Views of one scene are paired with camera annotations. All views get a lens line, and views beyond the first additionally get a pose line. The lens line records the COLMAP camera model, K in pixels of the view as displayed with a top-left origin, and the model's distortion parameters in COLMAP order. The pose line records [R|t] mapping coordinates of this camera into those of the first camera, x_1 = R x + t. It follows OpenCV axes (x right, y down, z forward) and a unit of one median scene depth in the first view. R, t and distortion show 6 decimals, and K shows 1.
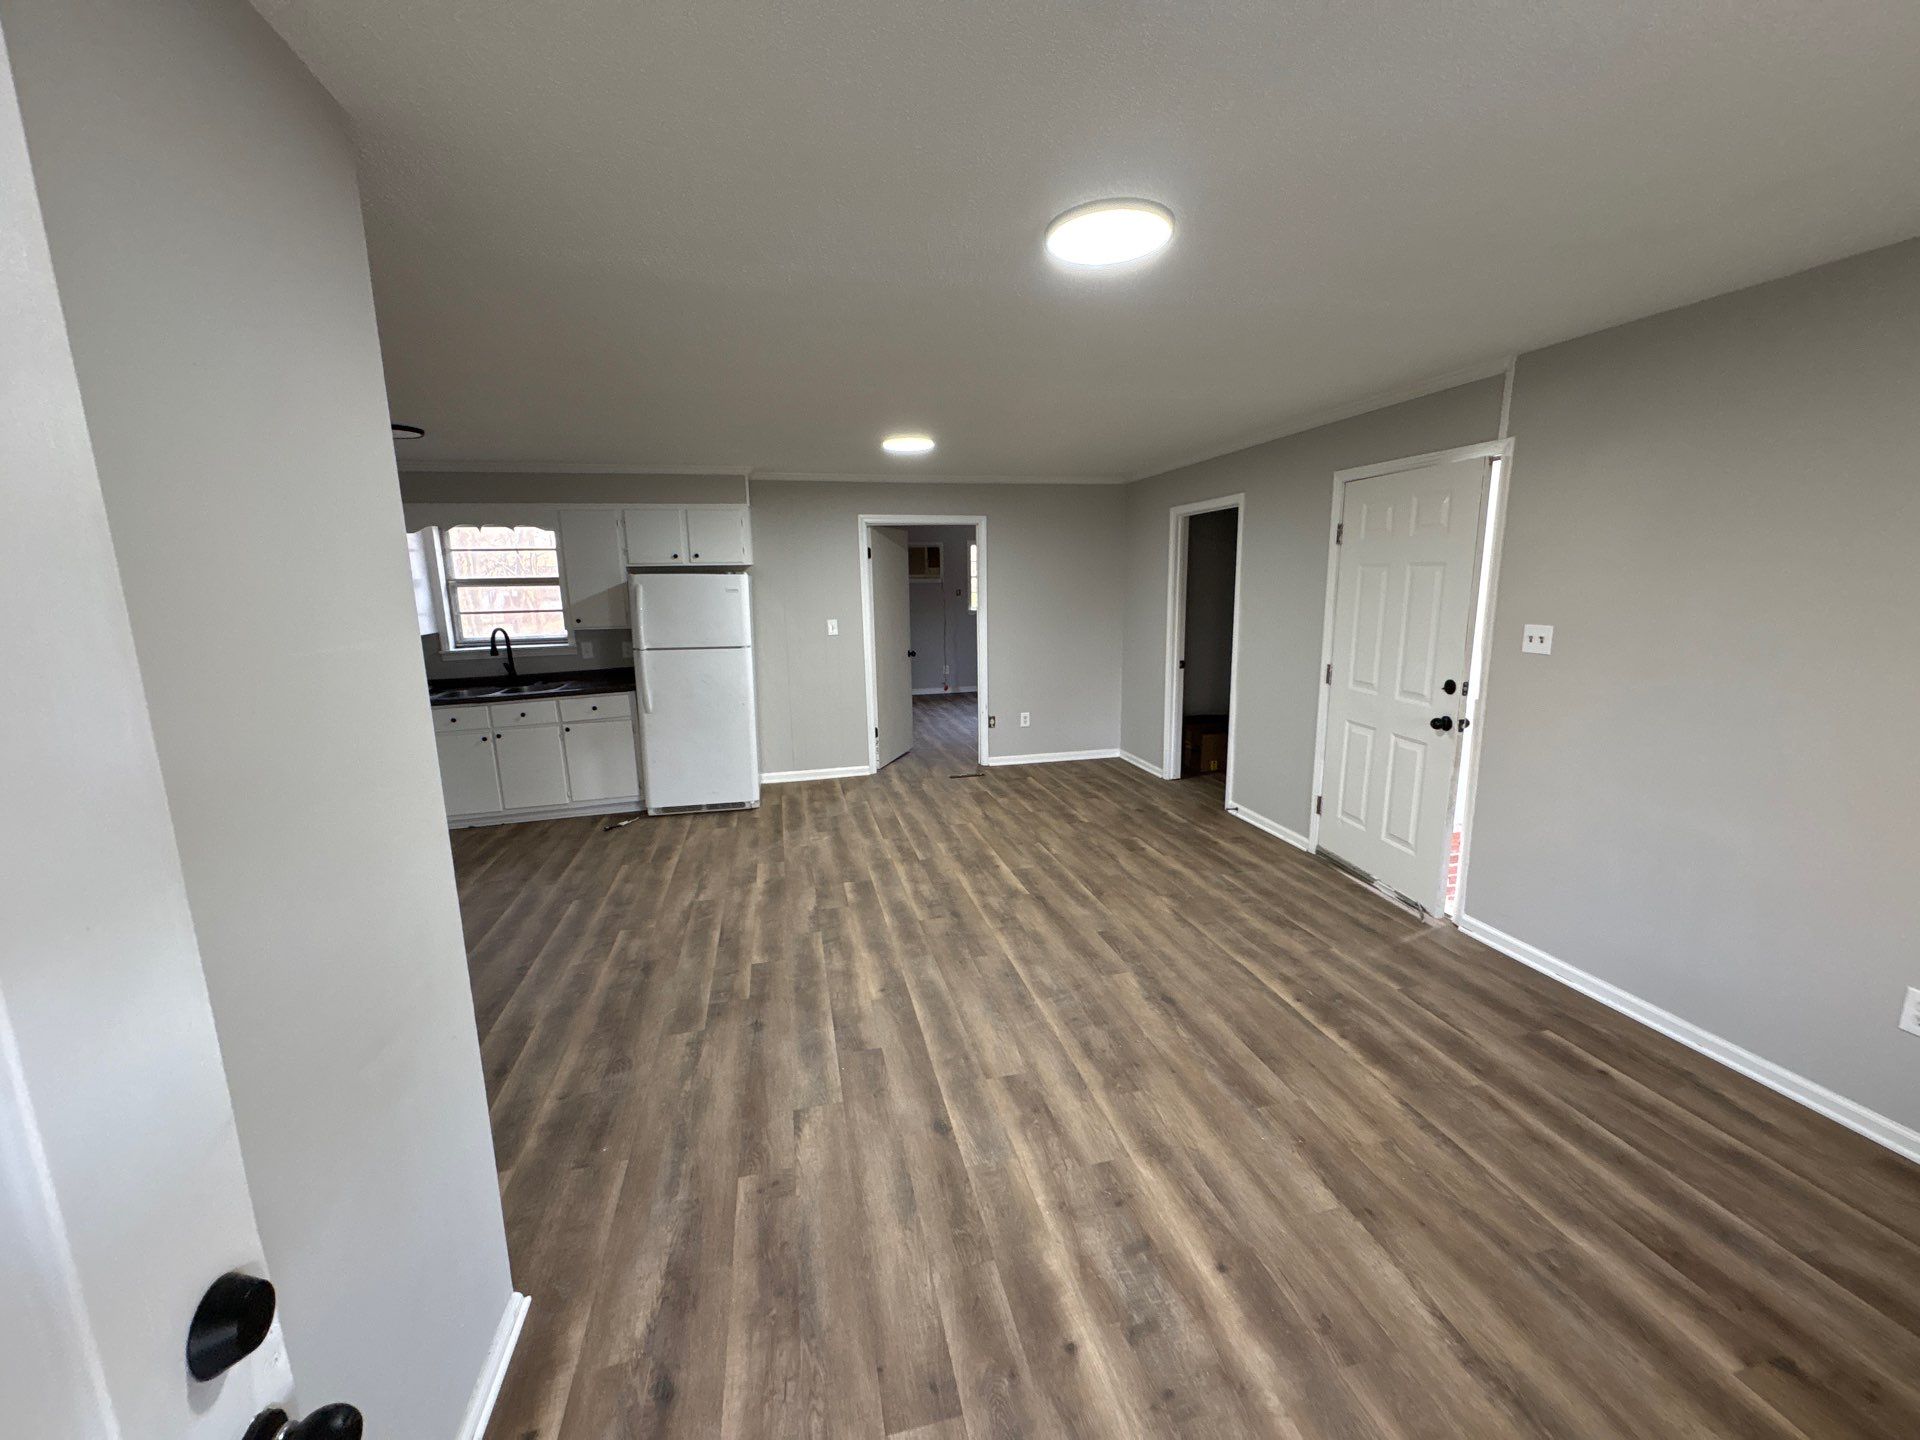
lens RADIAL K [[765.5, 0, 961.2], [0, 765.5, 723.7], [0, 0, 1]] dist [0.003753, -0.001300]
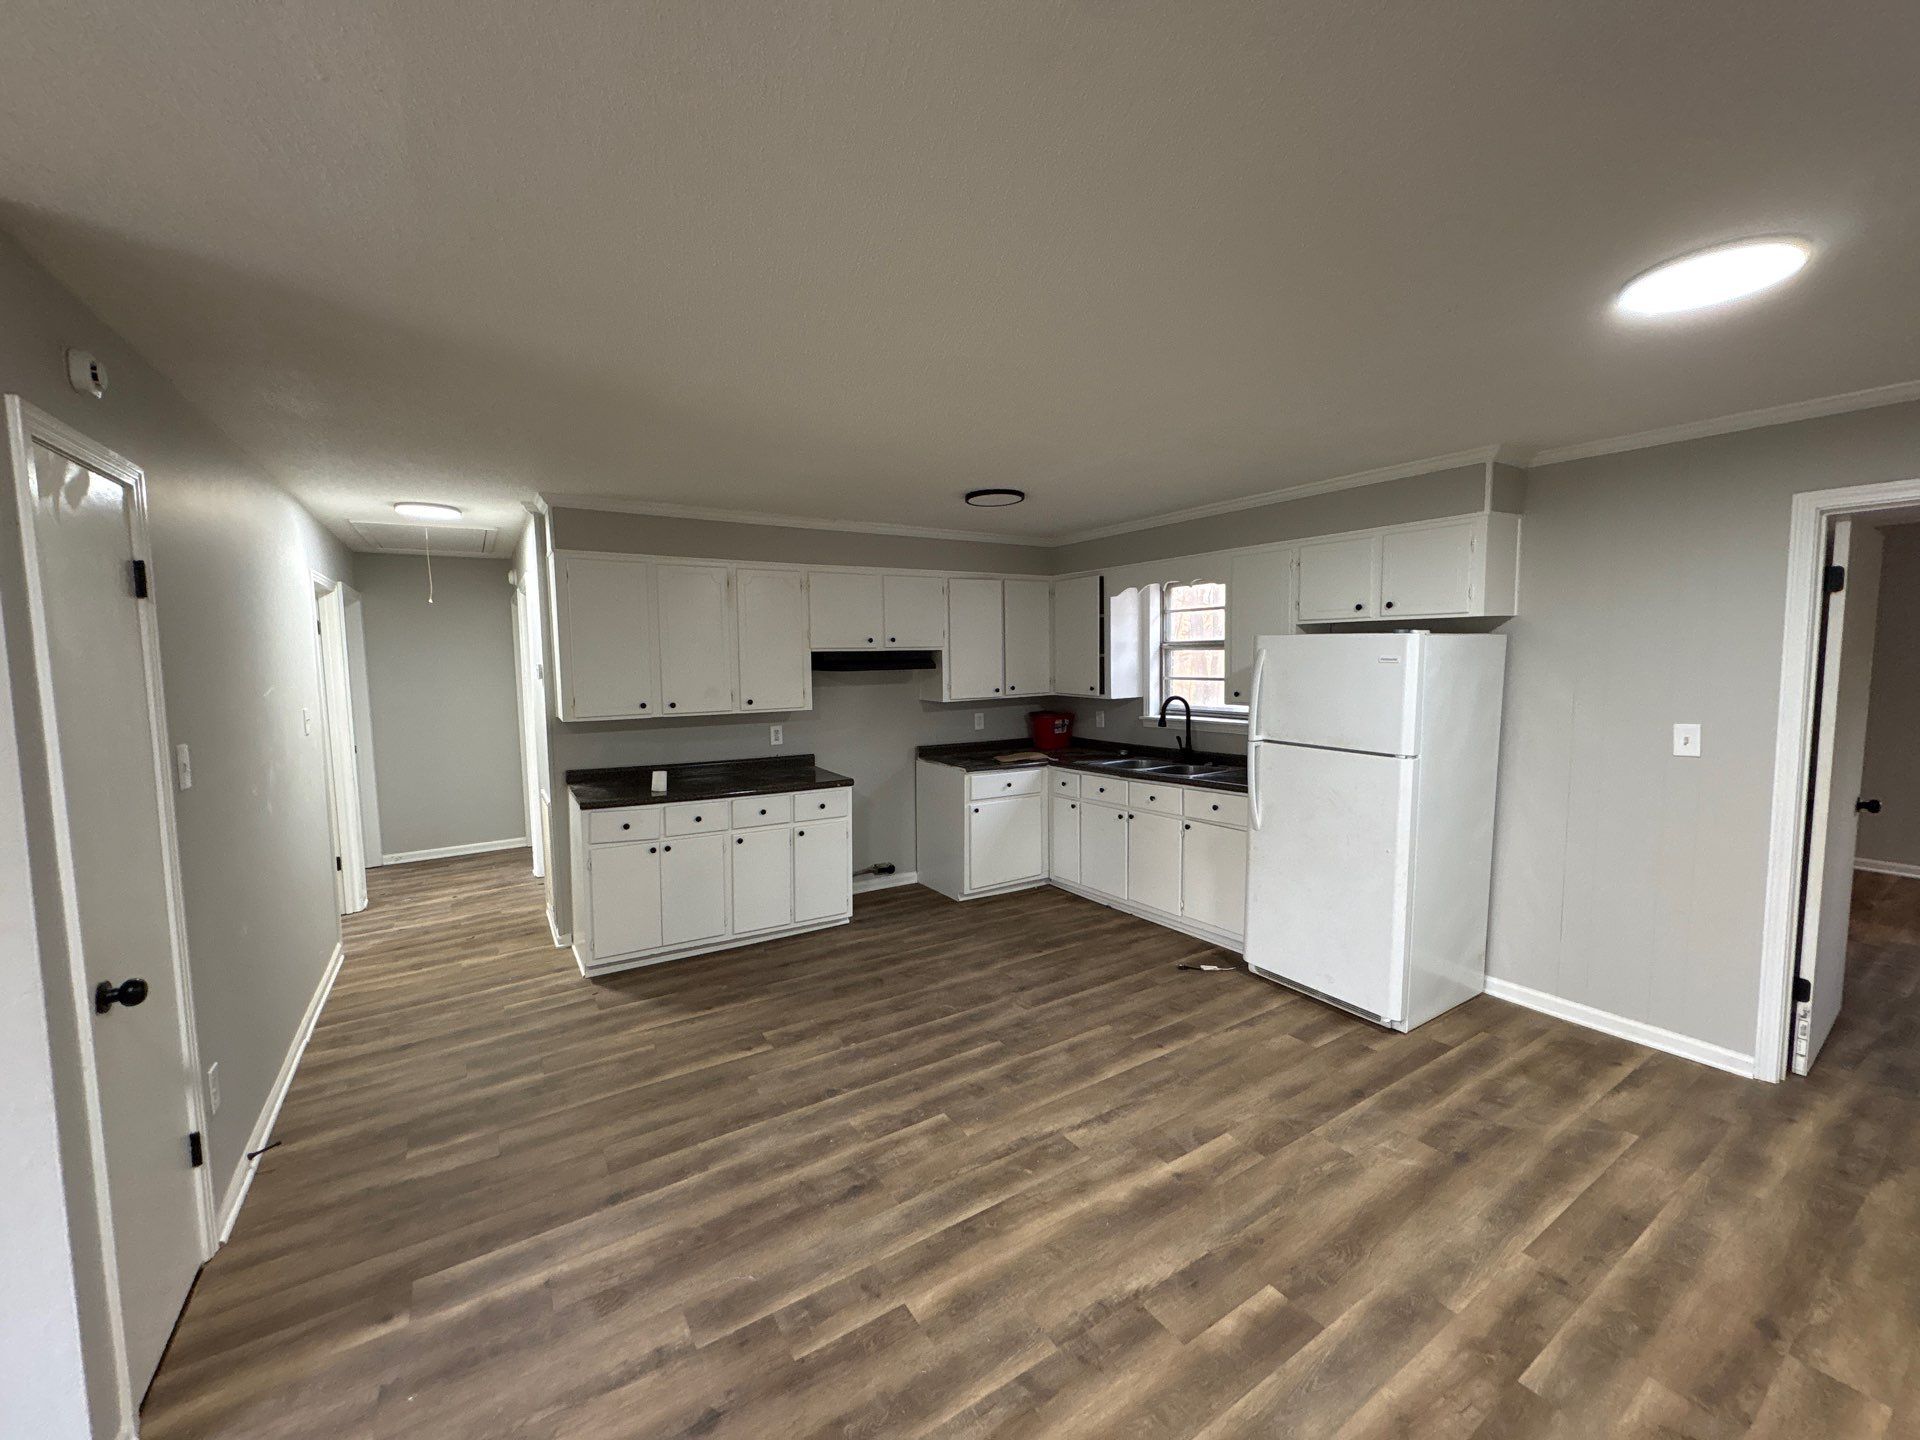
lens RADIAL K [[765.5, 0, 958.5], [0, 765.5, 714.3], [0, 0, 1]] dist [0.003753, -0.001300]
pose [[0.329588, 0.088117, -0.940004, 0.155612], [-0.167582, 0.985285, 0.033604, -0.096147], [0.929133, 0.146452, 0.339505, 0.489253]]
